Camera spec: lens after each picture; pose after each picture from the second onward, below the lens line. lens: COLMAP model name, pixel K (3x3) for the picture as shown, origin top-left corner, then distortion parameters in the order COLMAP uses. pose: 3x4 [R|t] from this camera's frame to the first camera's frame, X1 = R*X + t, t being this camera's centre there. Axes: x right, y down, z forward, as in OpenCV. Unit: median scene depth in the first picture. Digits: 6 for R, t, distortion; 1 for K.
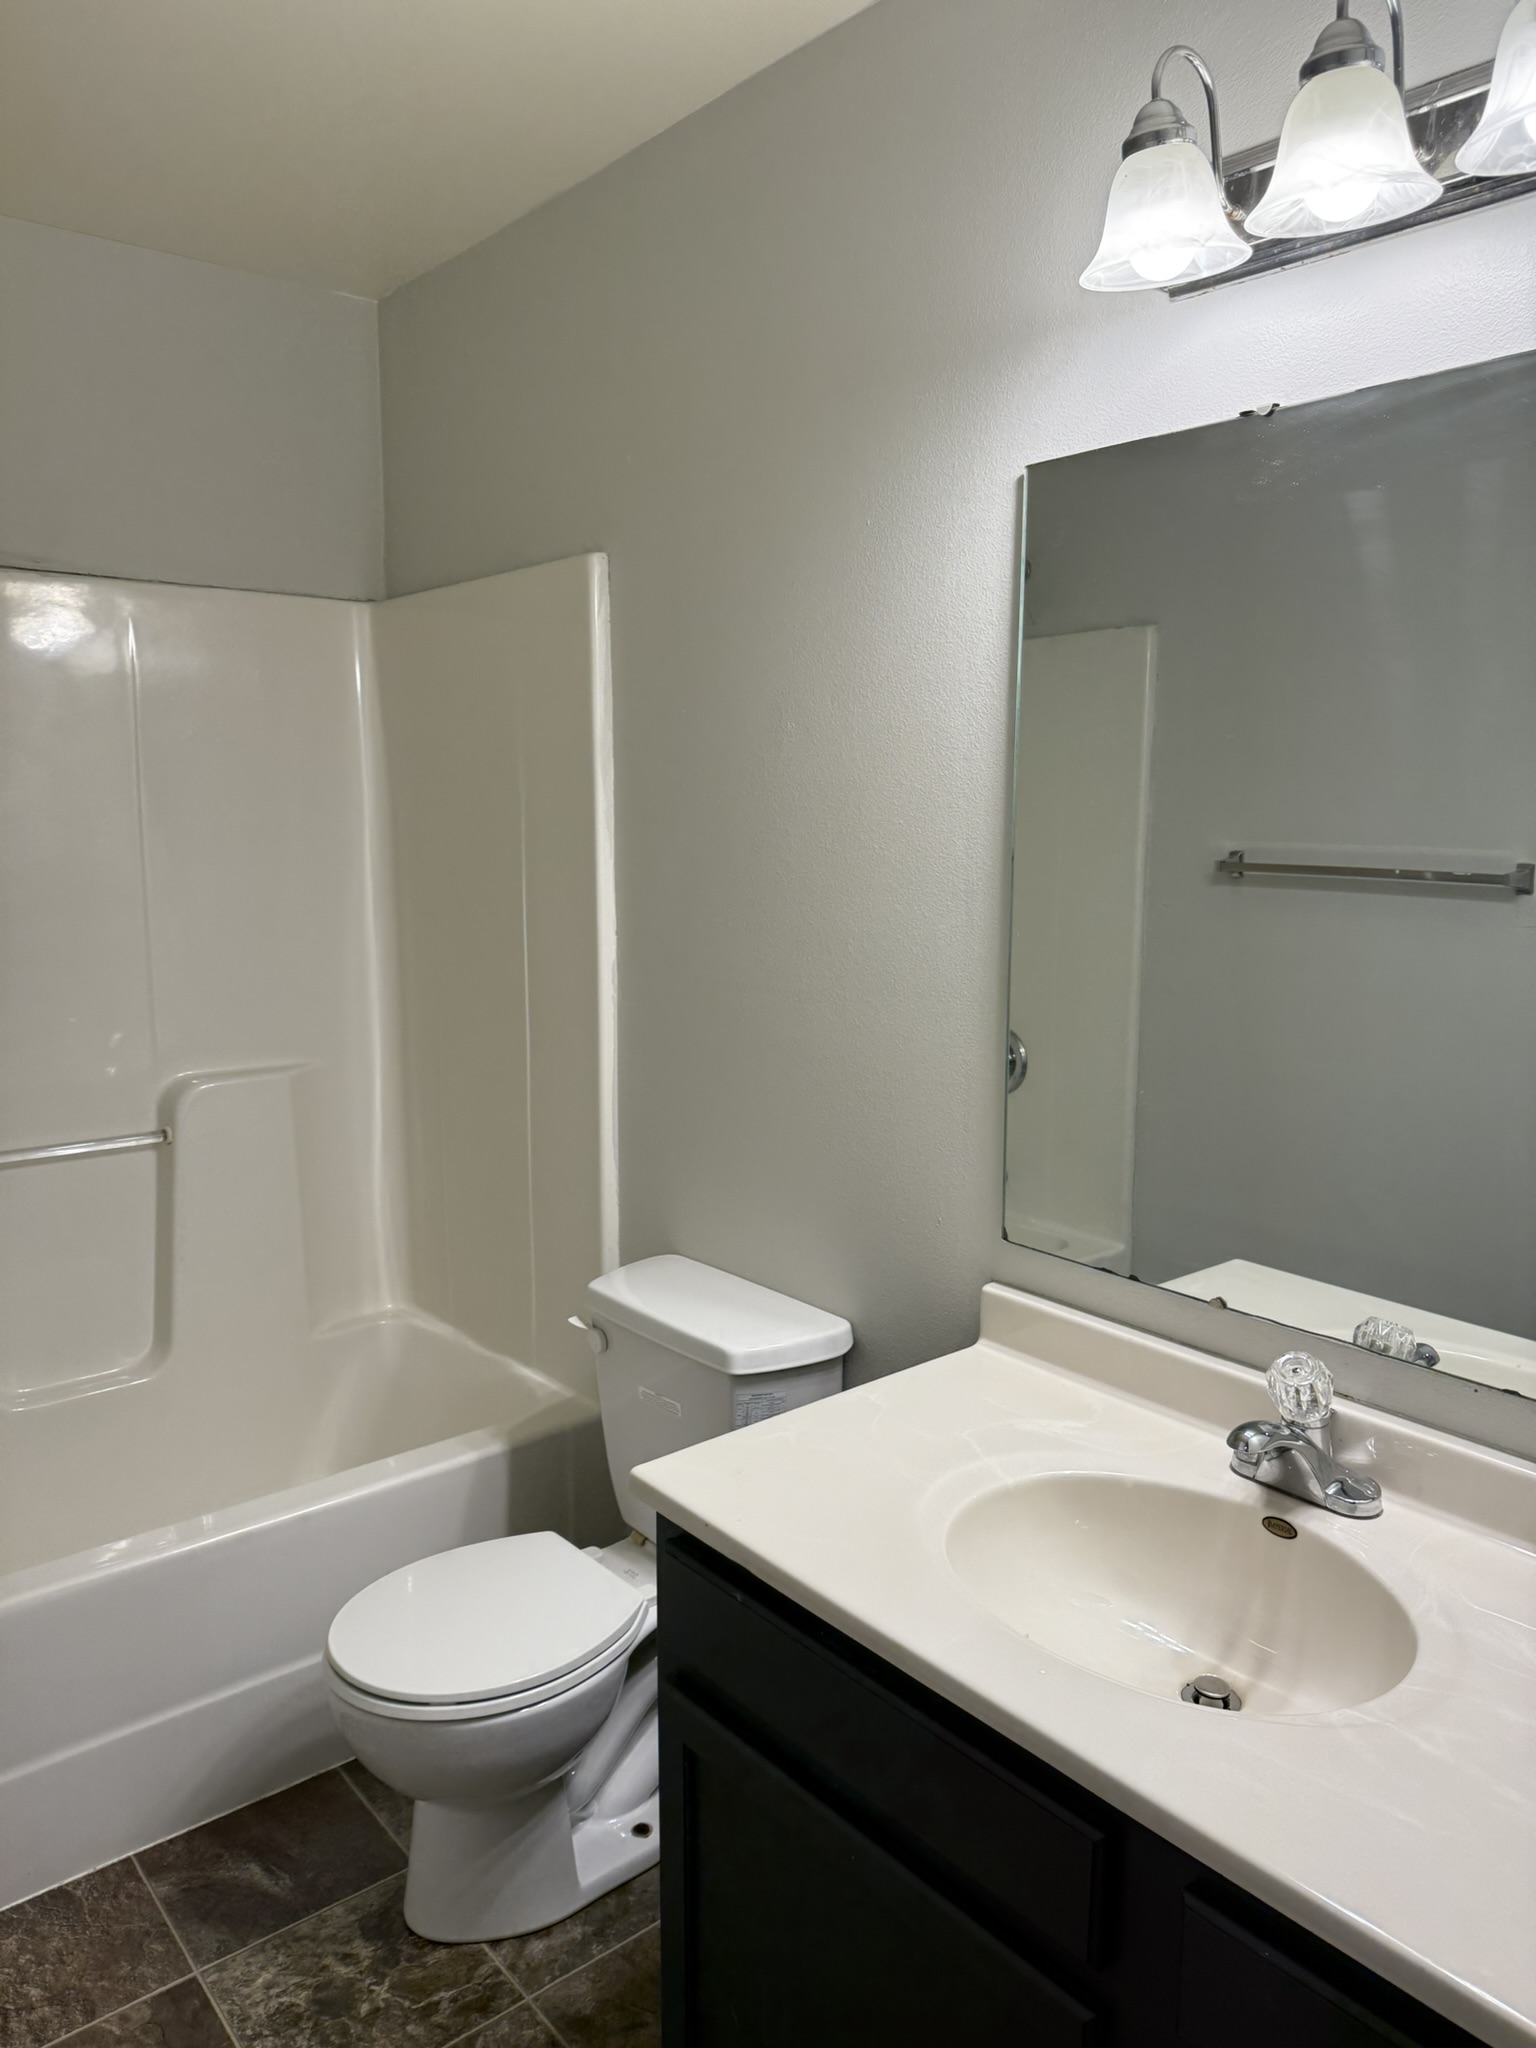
lens RADIAL K [[1435.3, 0, 768.0], [0, 1435.3, 1024.0], [0, 0, 1]] dist [-0.001718, -0.000672]
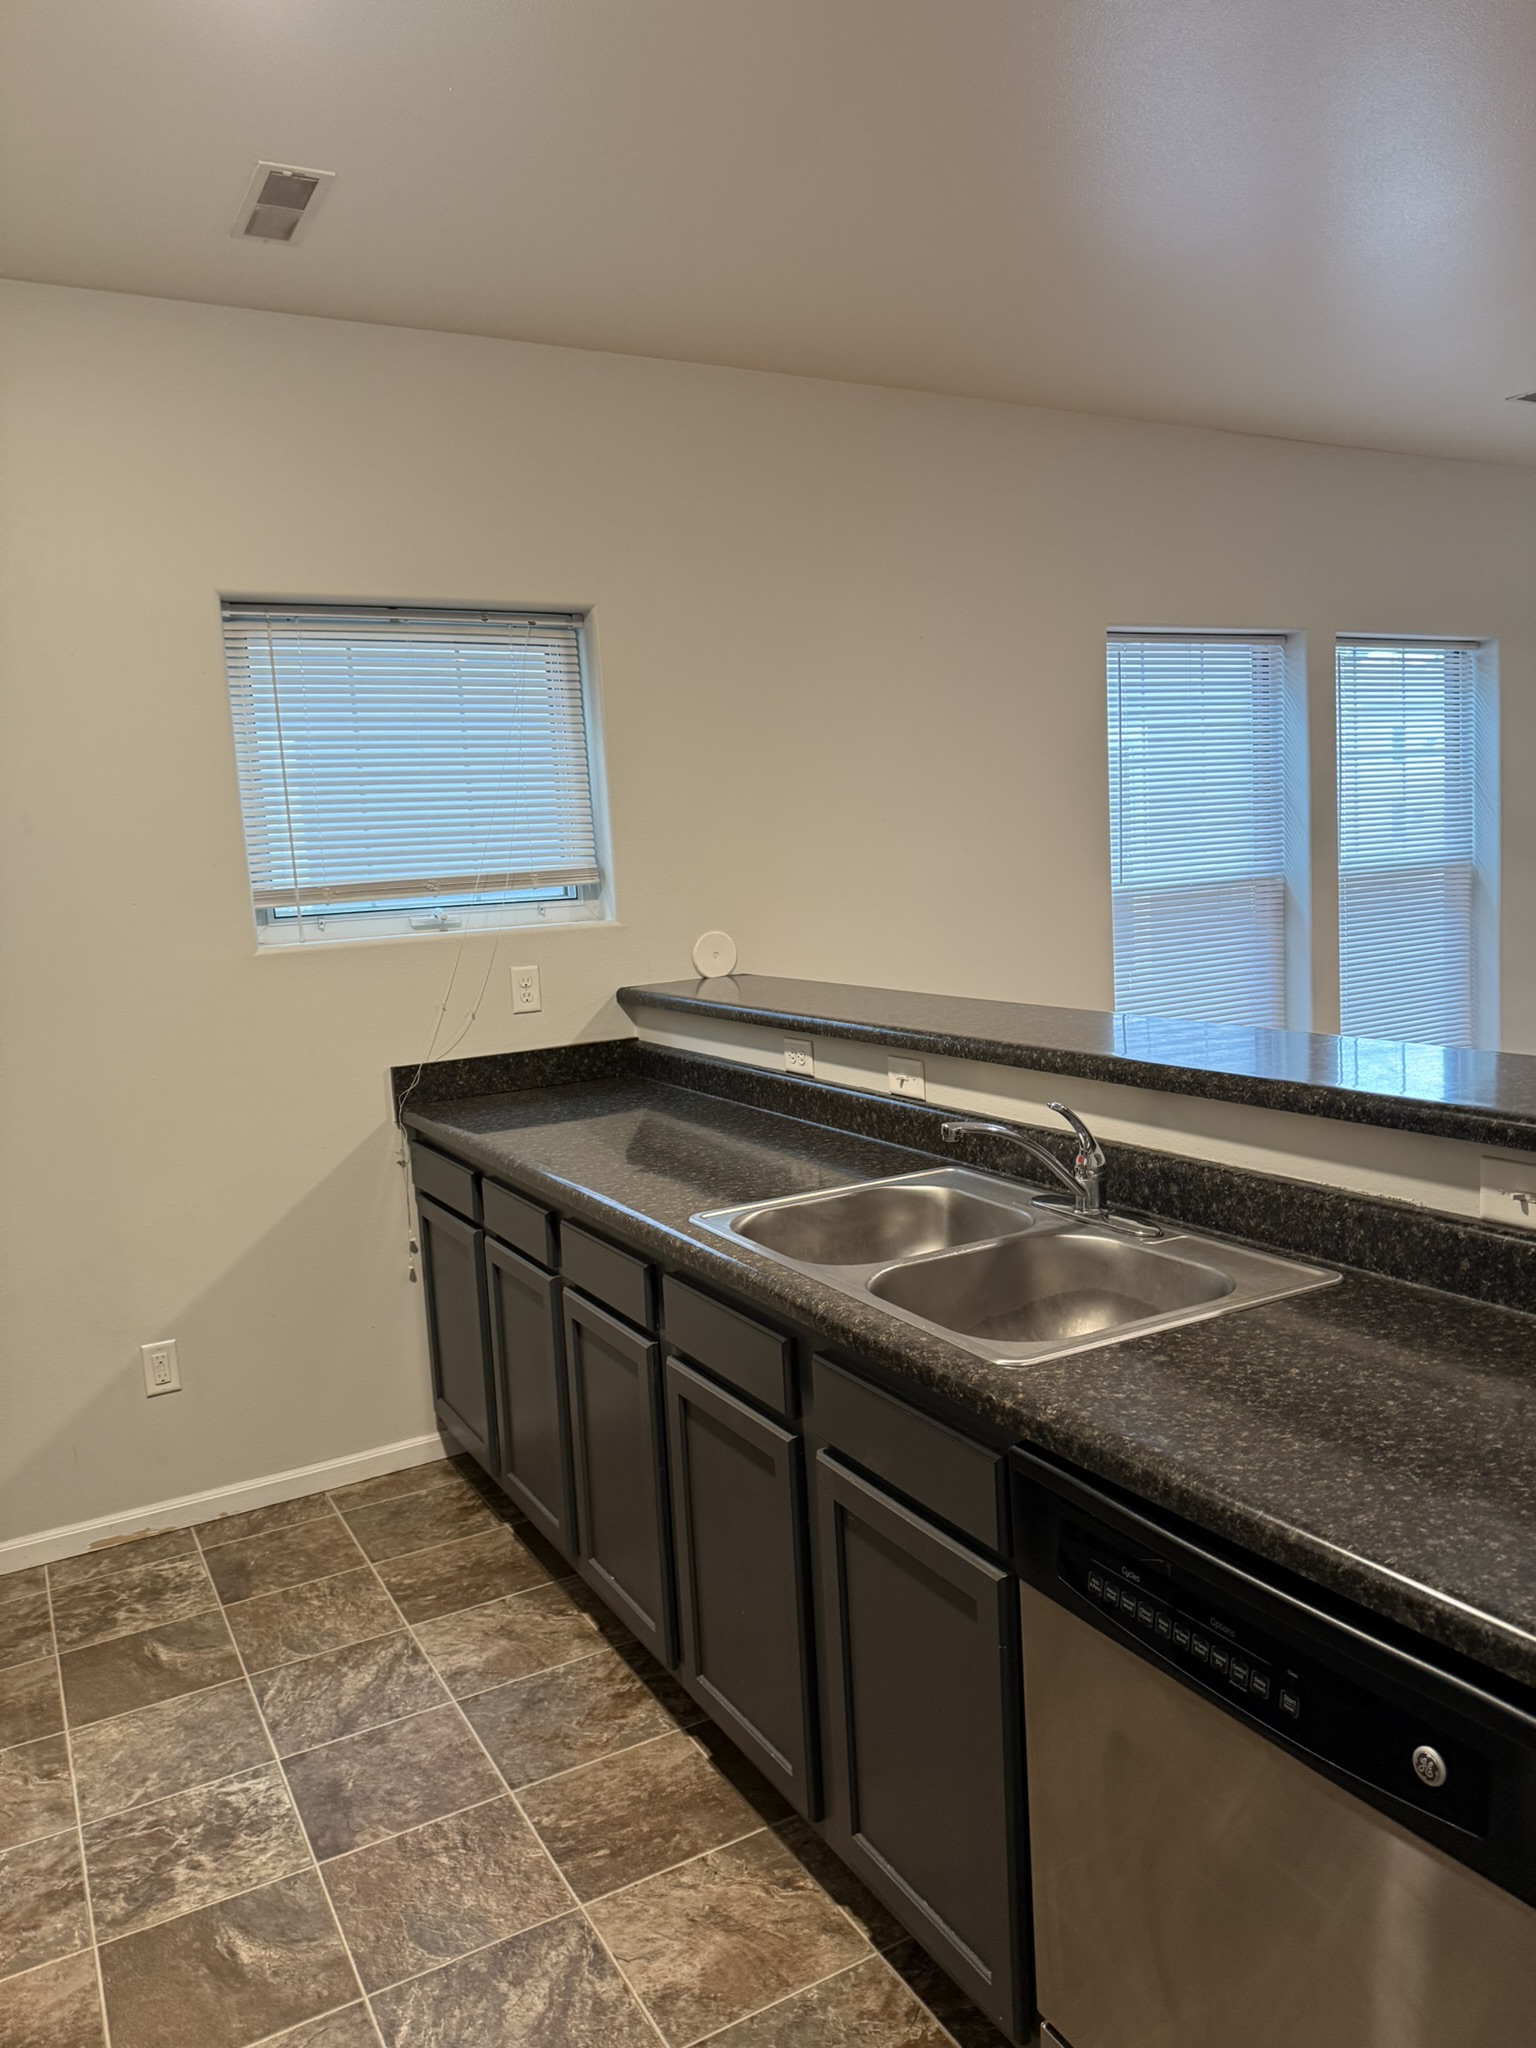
lens RADIAL K [[1435.3, 0, 768.0], [0, 1435.3, 1024.0], [0, 0, 1]] dist [-0.001718, -0.000672]
pose [[-0.981161, 0.031000, 0.190690, -1.004555], [0.081194, 0.961807, 0.261409, -0.278555], [-0.175303, 0.271968, -0.946204, 1.854484]]
